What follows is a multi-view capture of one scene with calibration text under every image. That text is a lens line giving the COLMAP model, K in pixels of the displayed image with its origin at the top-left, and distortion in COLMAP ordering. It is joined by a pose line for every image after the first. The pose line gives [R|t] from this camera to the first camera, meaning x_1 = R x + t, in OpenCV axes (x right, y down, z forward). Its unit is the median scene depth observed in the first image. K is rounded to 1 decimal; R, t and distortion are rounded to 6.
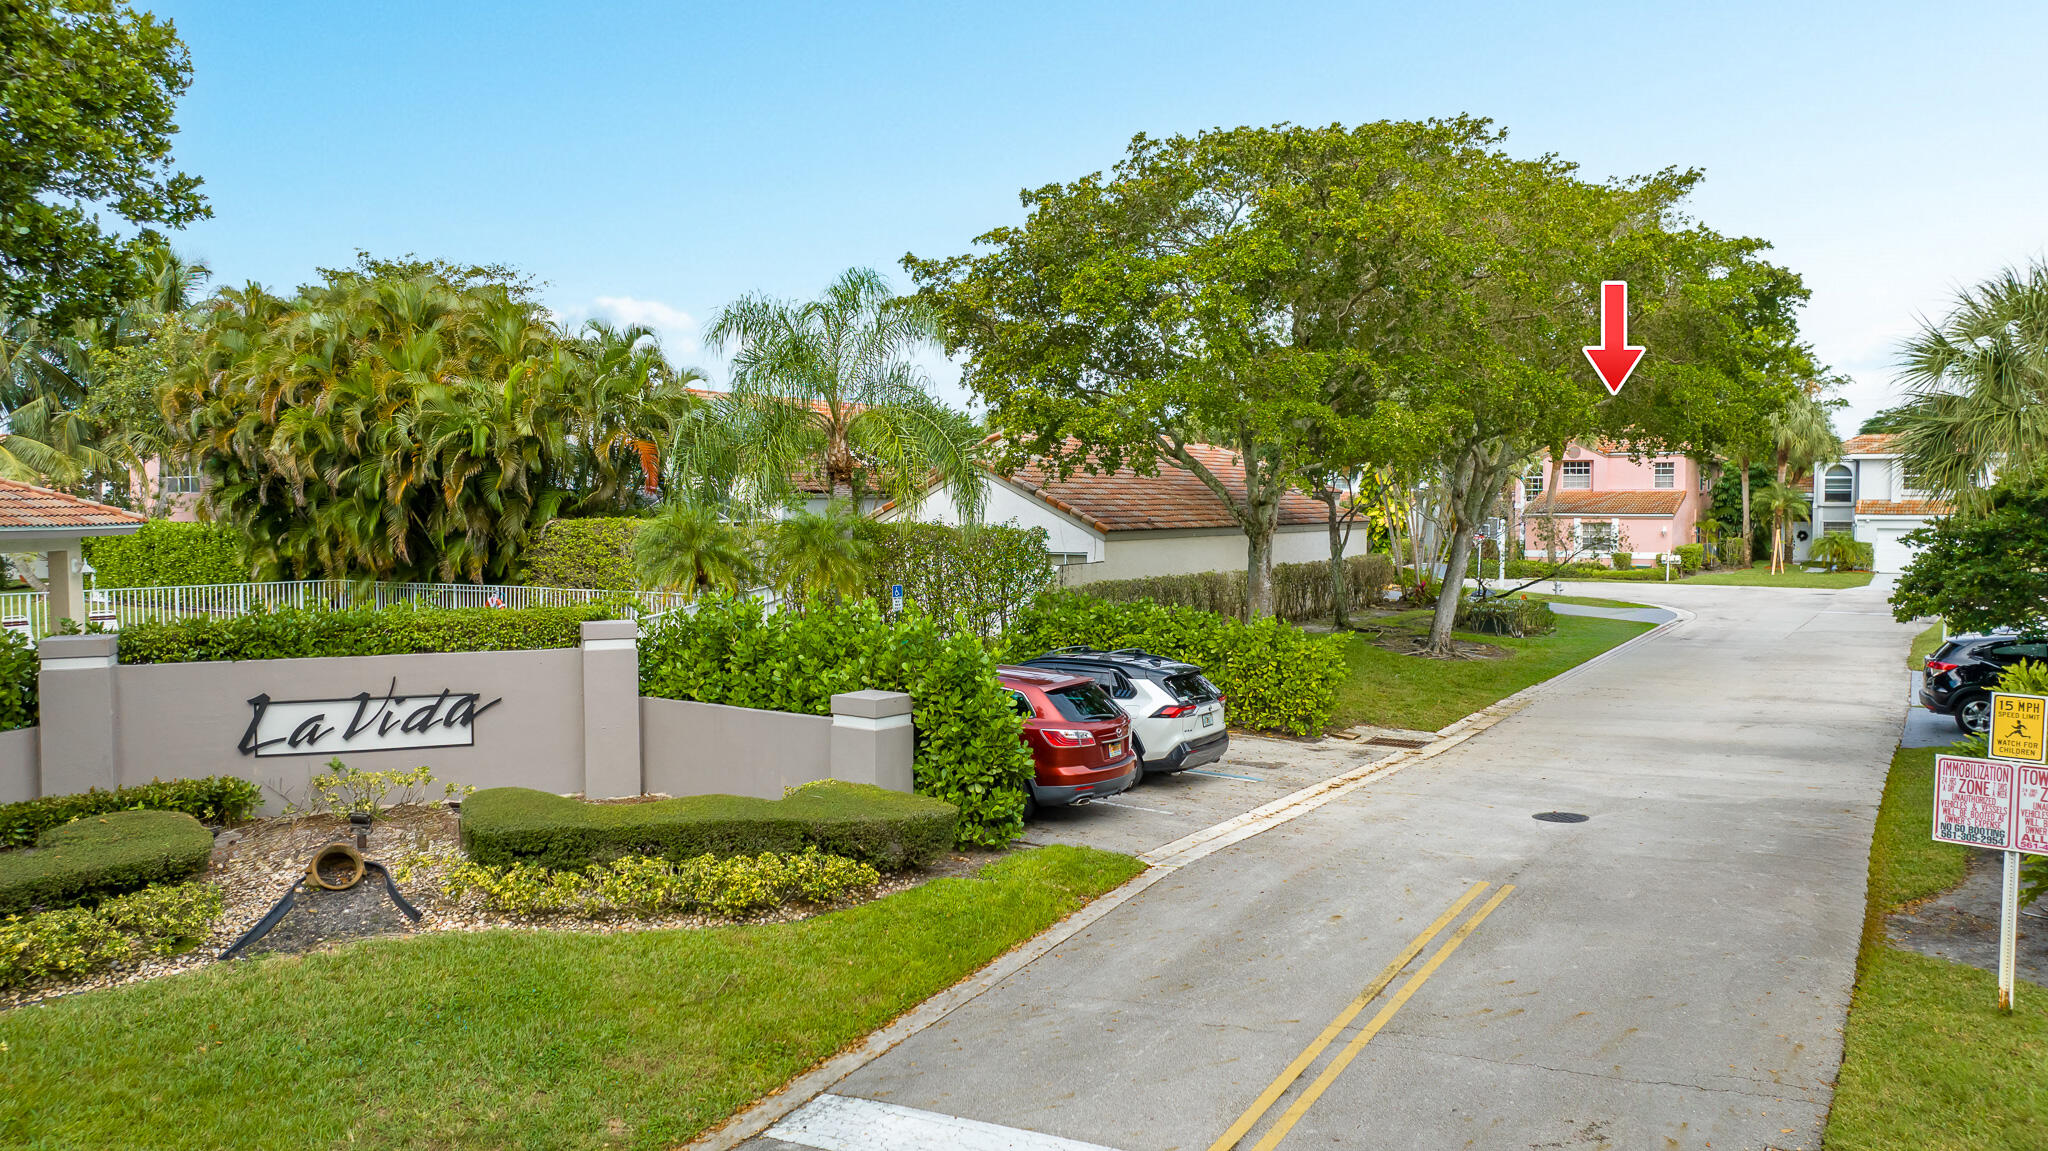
lens RADIAL K [[1476.8, 0, 1025.4], [0, 1476.8, 594.1], [0, 0, 1]] dist [-0.041345, 0.054517]
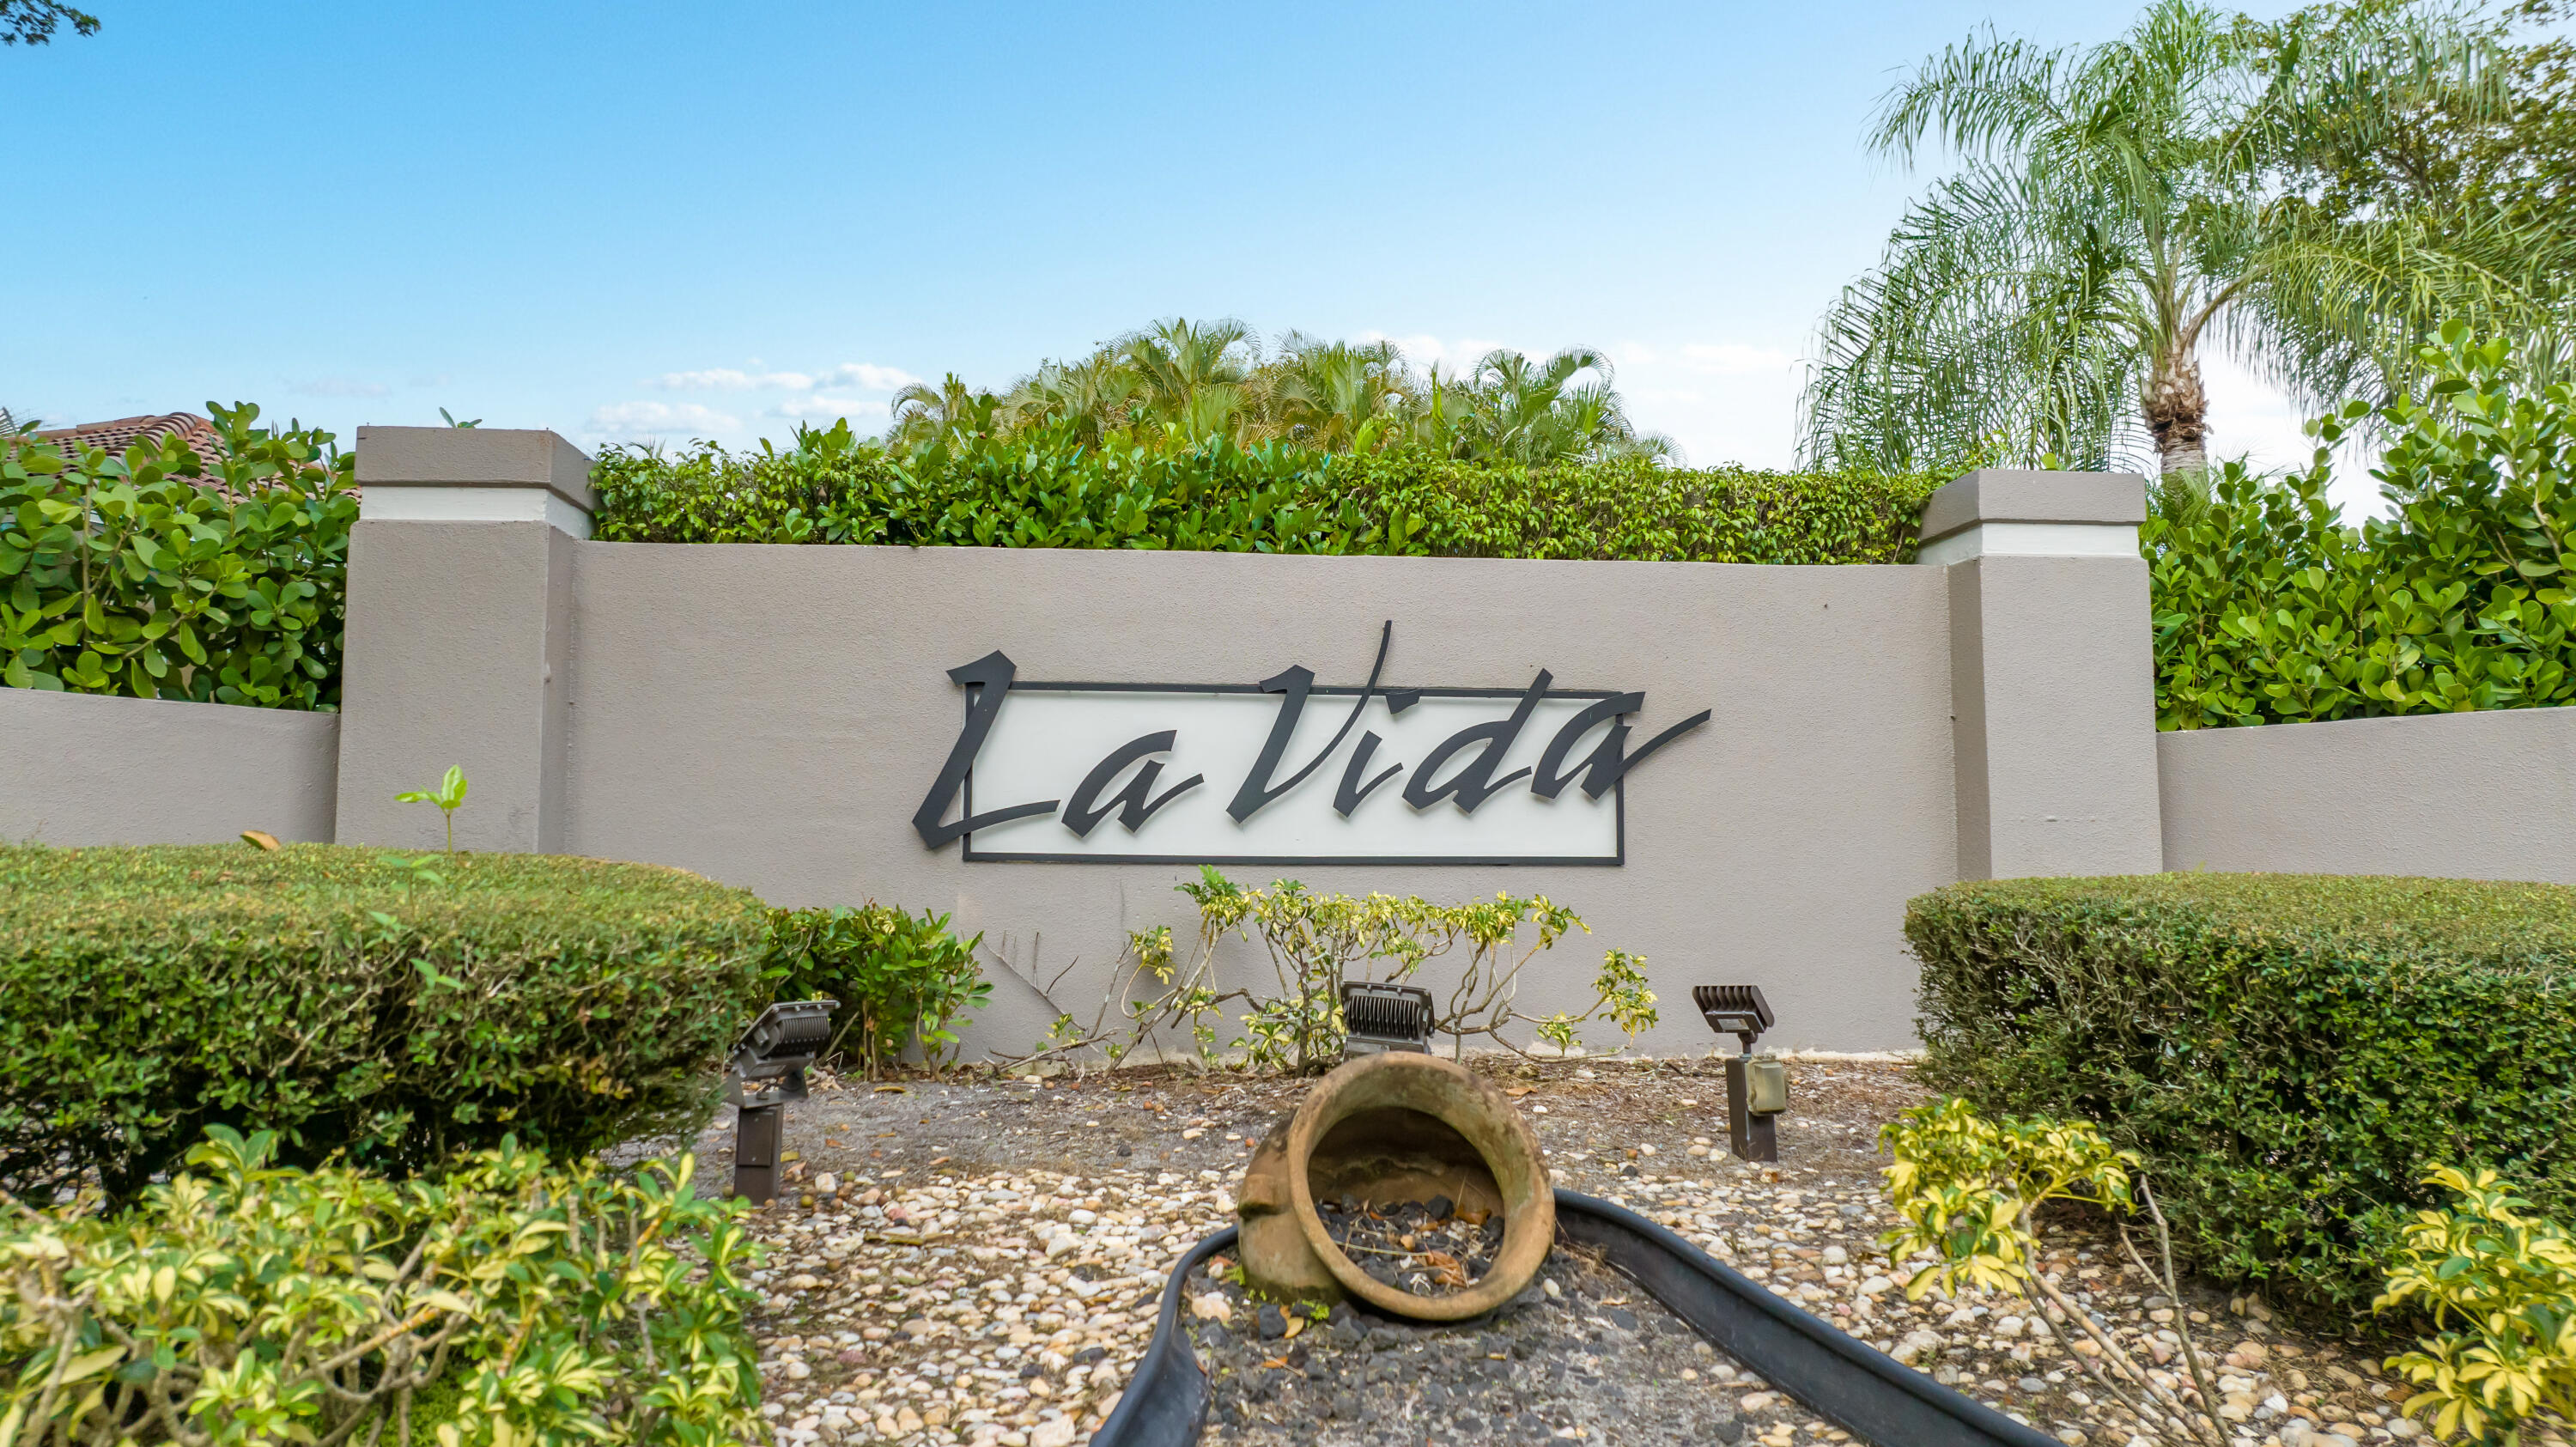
lens RADIAL K [[1809.7, 0, 1288.0], [0, 1809.7, 723.5], [0, 0, 1]] dist [-0.035477, 0.038123]
pose [[0.959026, -0.024257, -0.282278, -0.346796], [-0.018862, 0.988651, -0.149040, 0.134945], [0.282690, 0.148257, 0.947685, 0.645688]]
